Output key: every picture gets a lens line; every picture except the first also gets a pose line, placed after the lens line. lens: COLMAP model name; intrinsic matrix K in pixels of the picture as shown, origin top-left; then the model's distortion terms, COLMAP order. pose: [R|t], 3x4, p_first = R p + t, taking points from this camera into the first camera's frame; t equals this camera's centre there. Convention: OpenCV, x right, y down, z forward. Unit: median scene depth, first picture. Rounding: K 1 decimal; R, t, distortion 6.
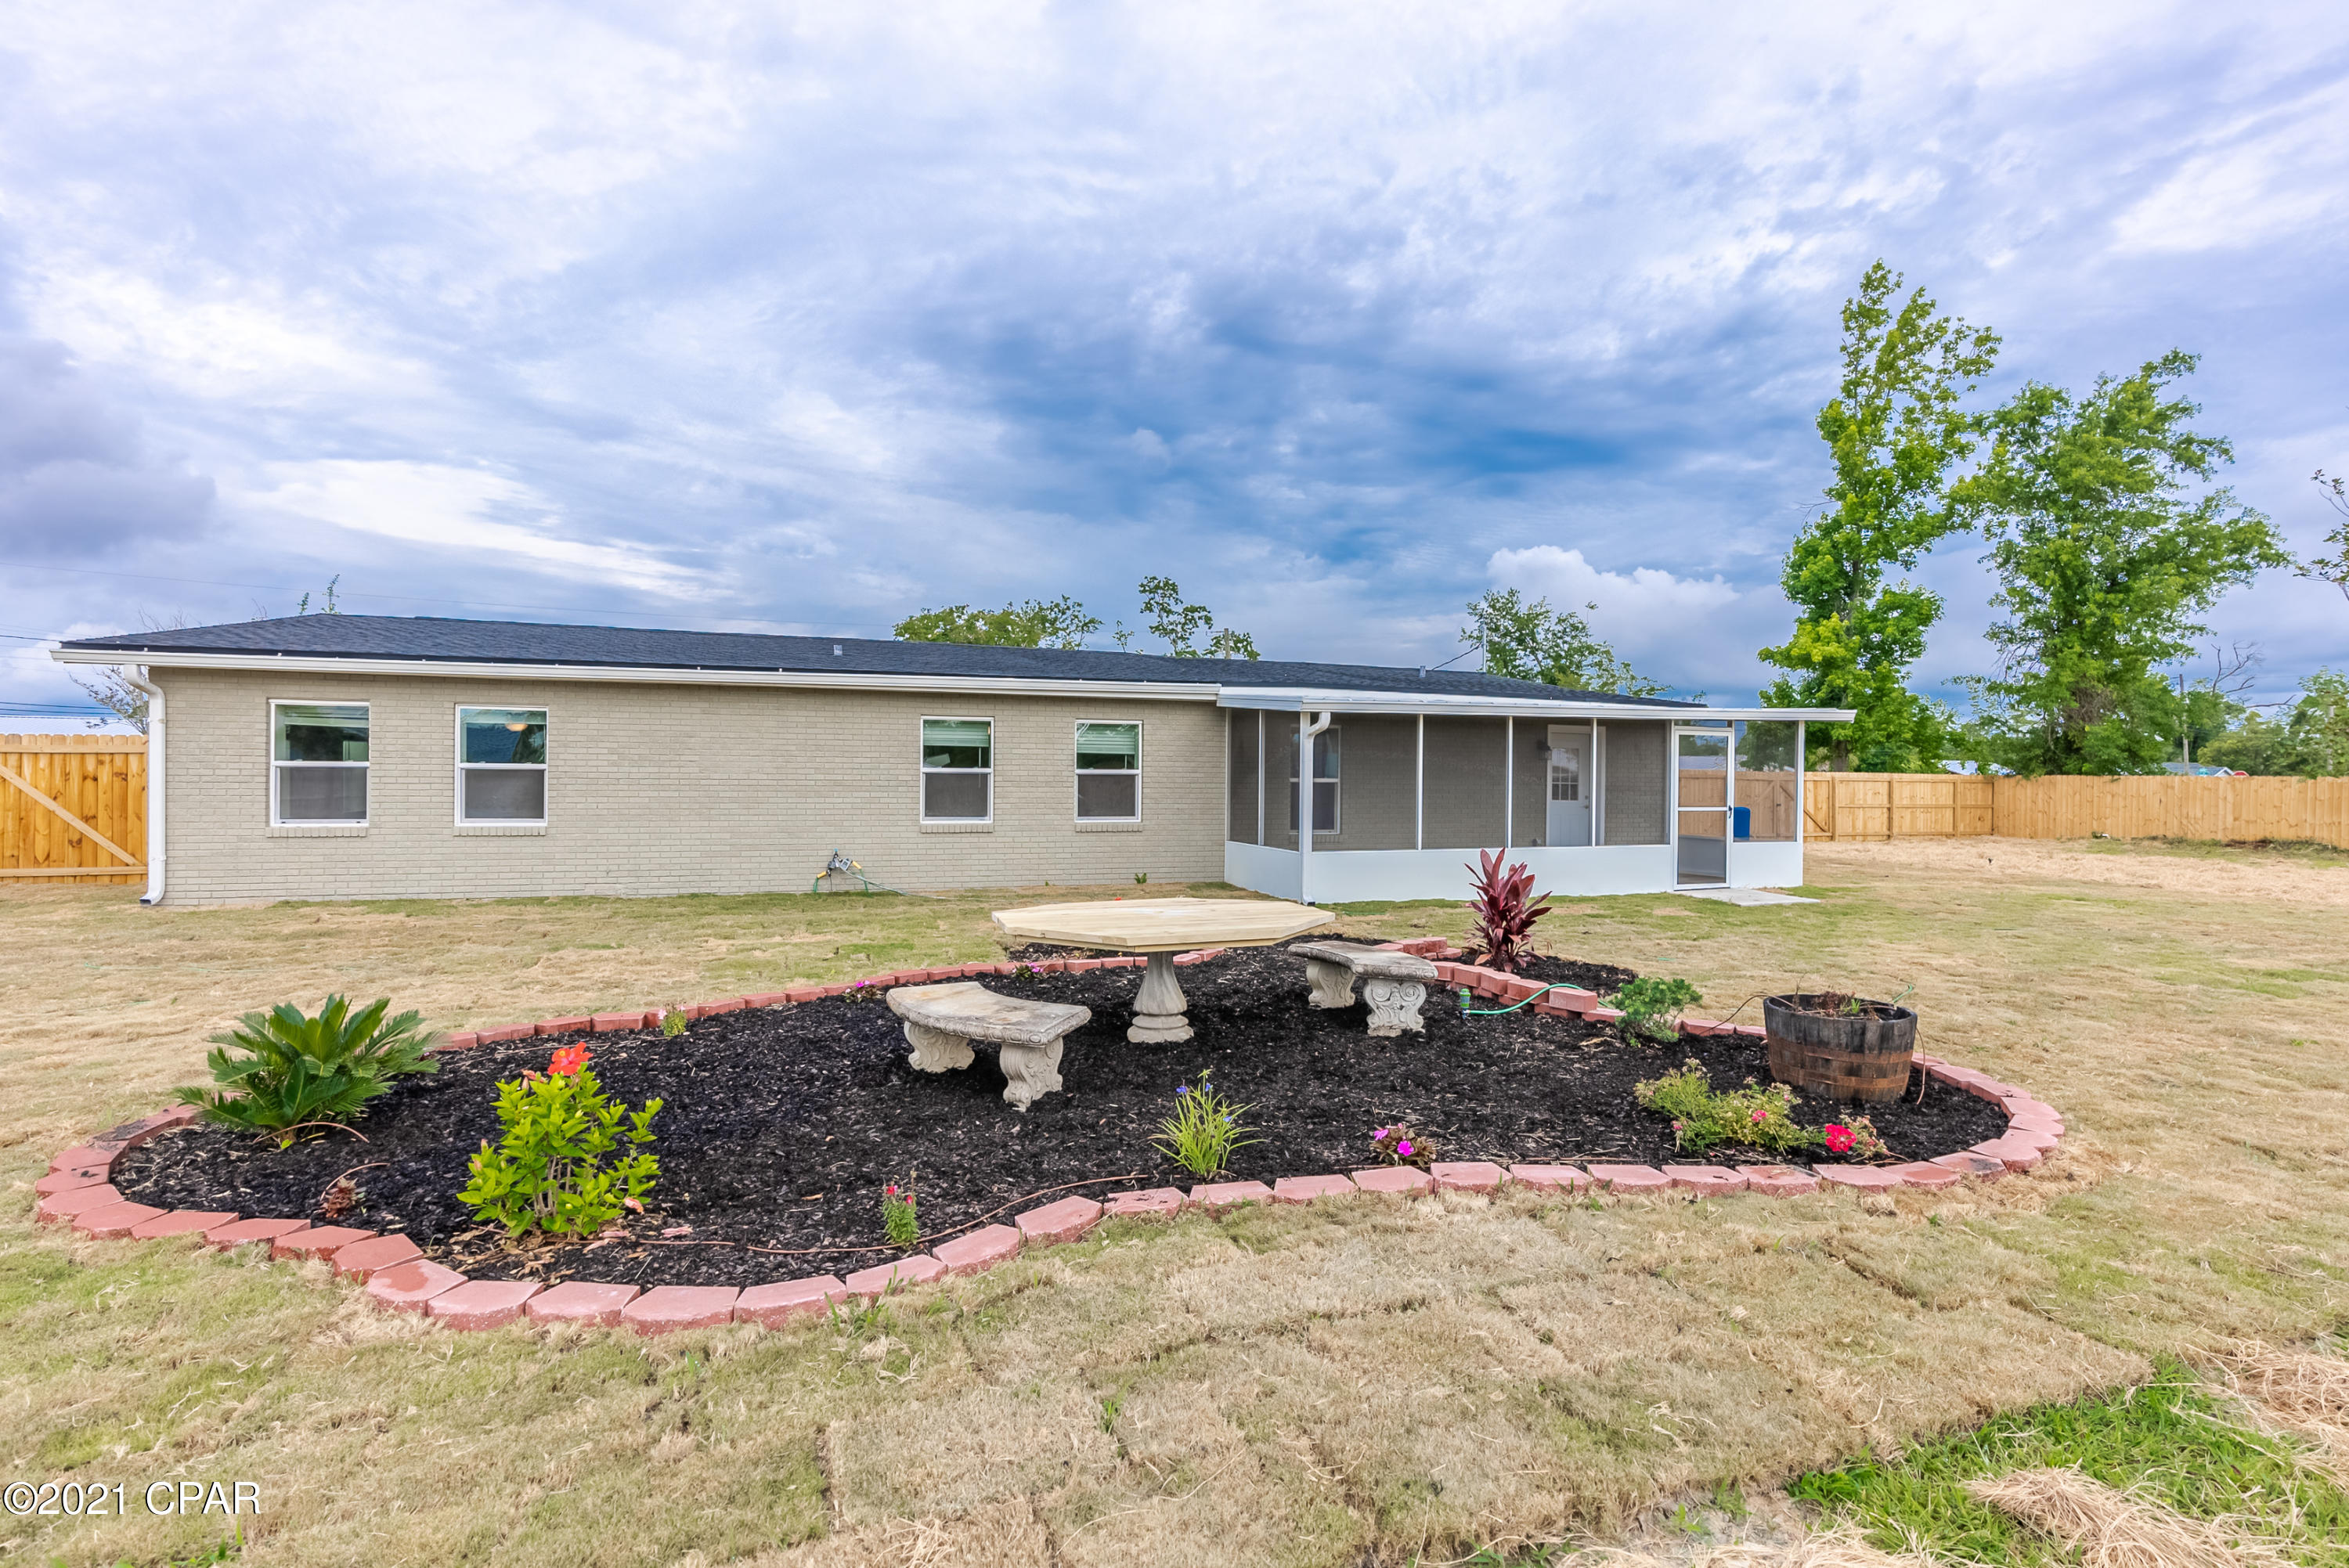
lens RADIAL K [[1089.1, 0, 1187.1], [0, 1089.1, 787.8], [0, 0, 1]] dist [0.003806, 0.000785]
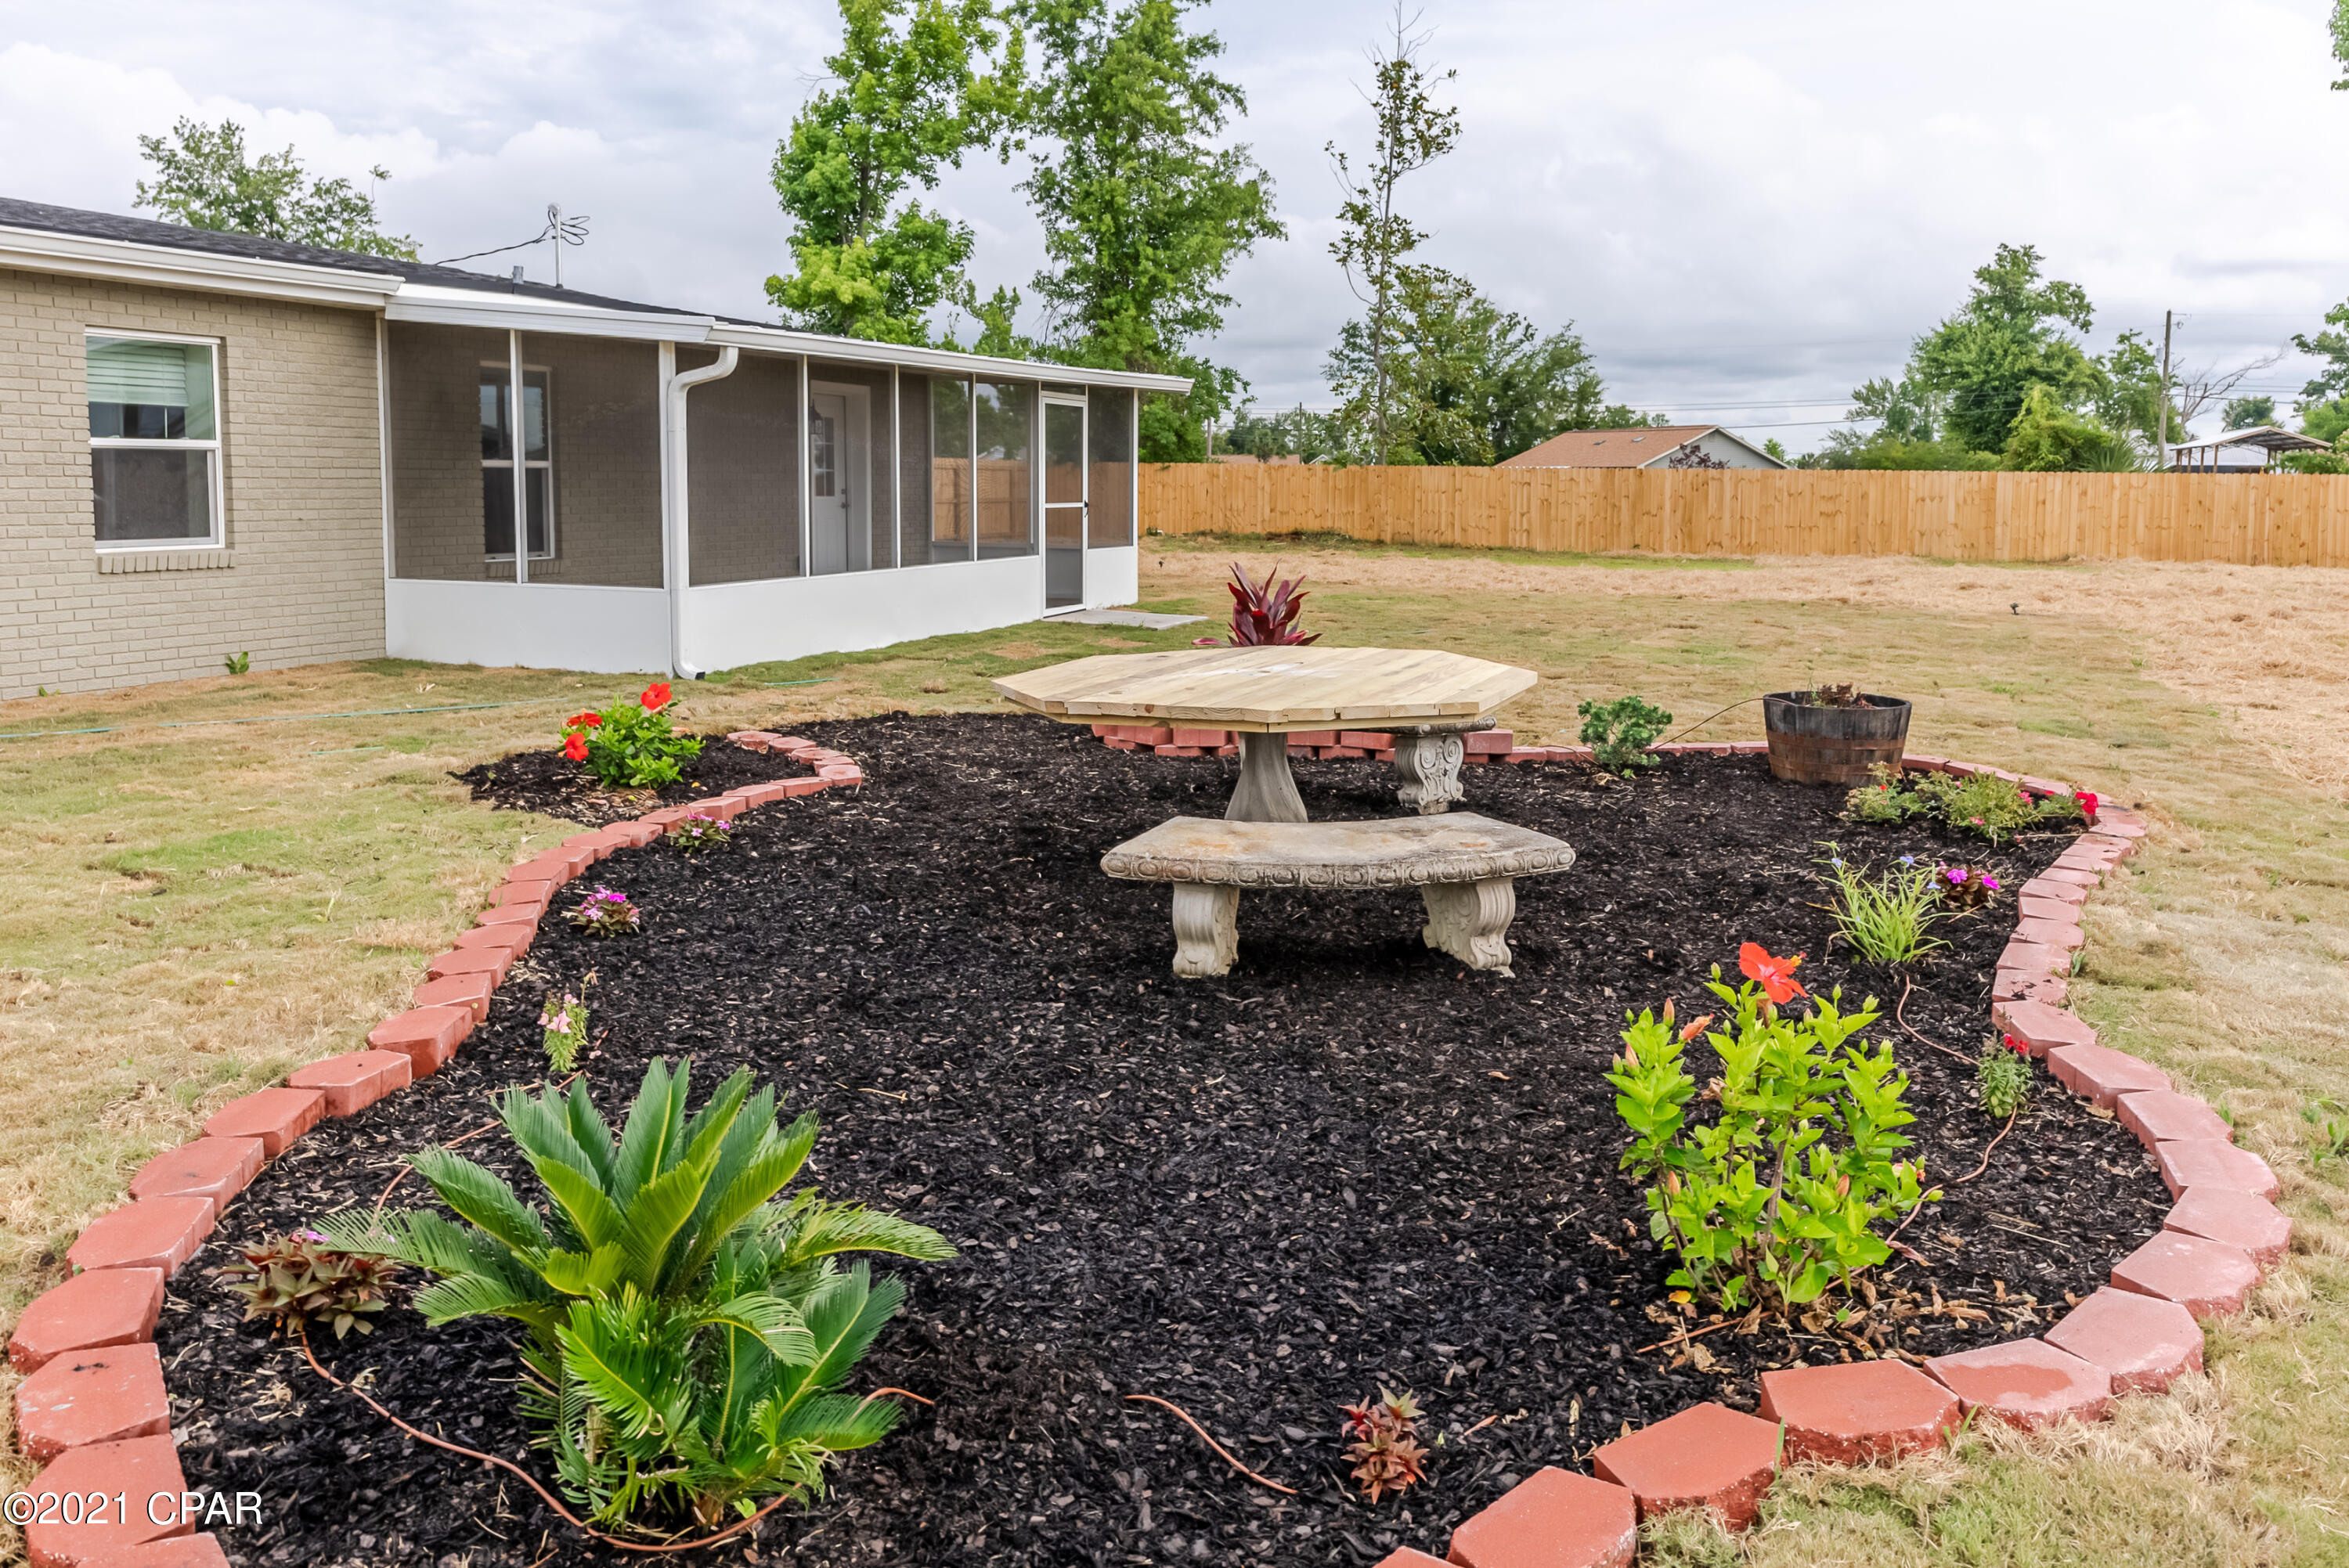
lens RADIAL K [[1726.3, 0, 1205.8], [0, 1726.3, 618.8], [0, 0, 1]] dist [0.004999, 0.003522]
pose [[0.646311, -0.064079, 0.760379, -0.143616], [0.002431, 0.996636, 0.081922, 0.000152], [-0.763071, -0.051098, 0.644292, 0.067719]]
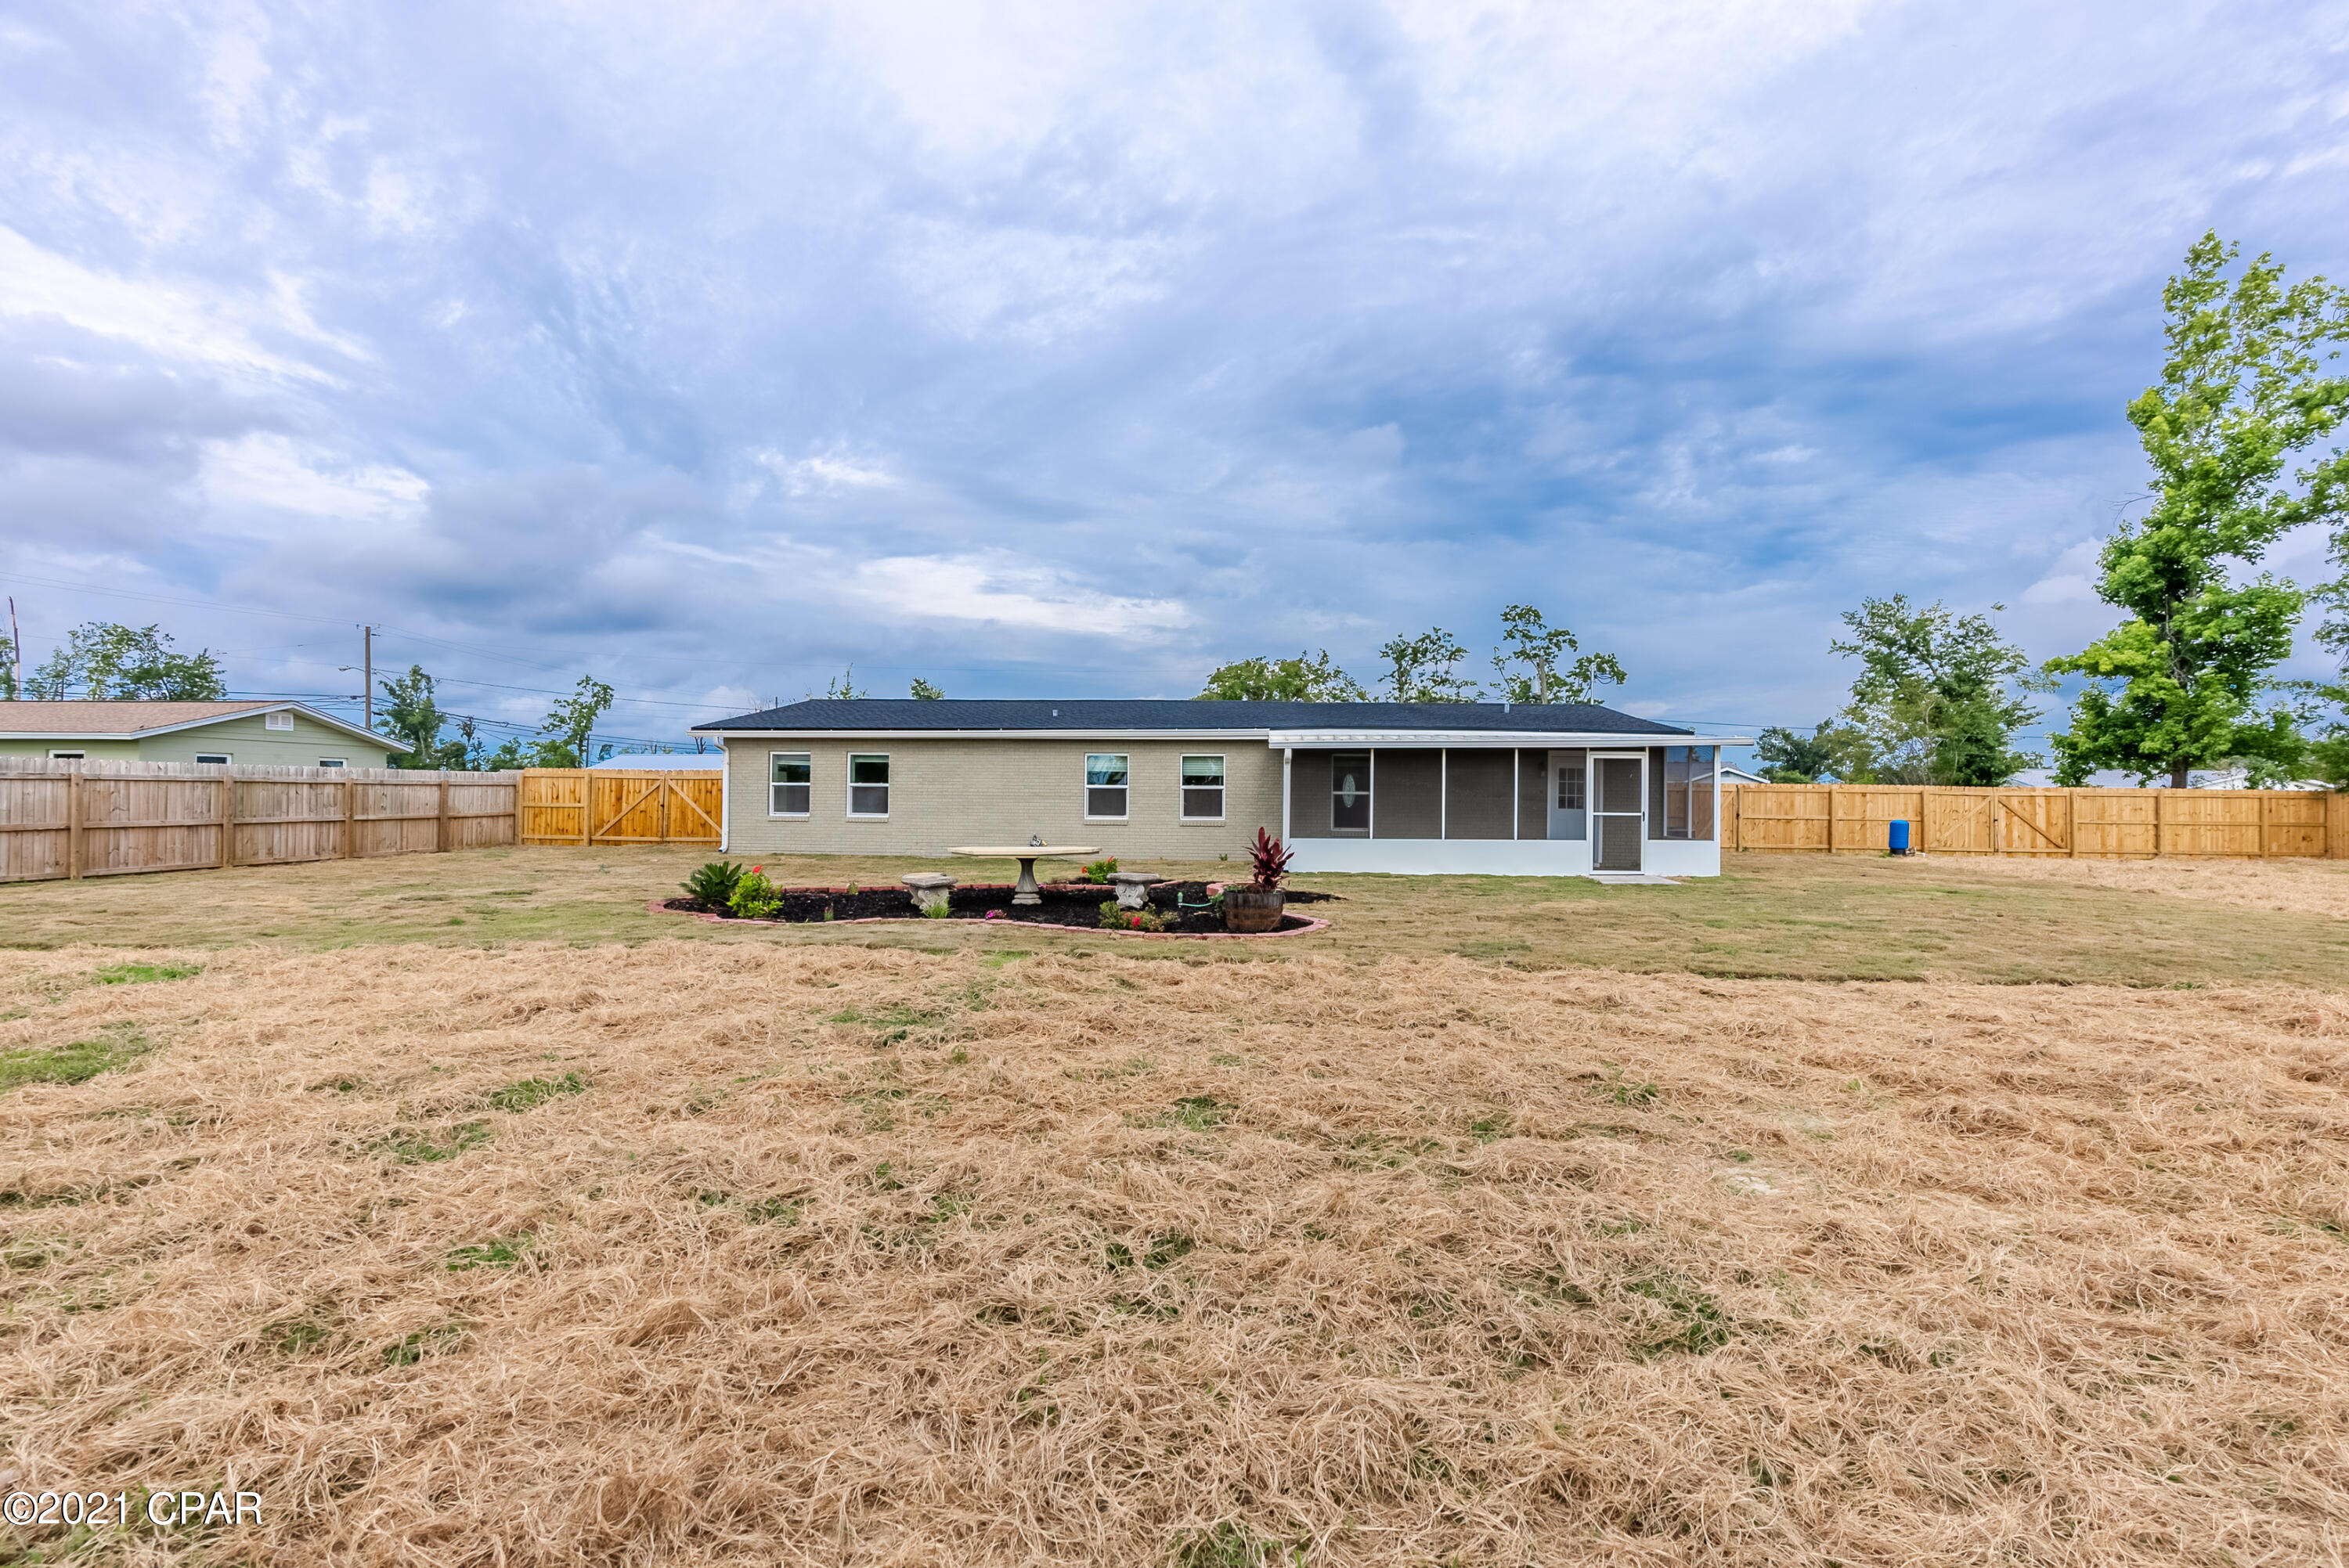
lens RADIAL K [[1060.0, 0, 1184.3], [0, 1060.0, 789.6], [0, 0, 1]] dist [-0.005080, 0.000072]
pose [[0.917055, -0.002687, -0.398752, 0.201281], [-0.003984, 0.999866, -0.015900, 0.004879], [0.398741, 0.016170, 0.916921, -0.152831]]
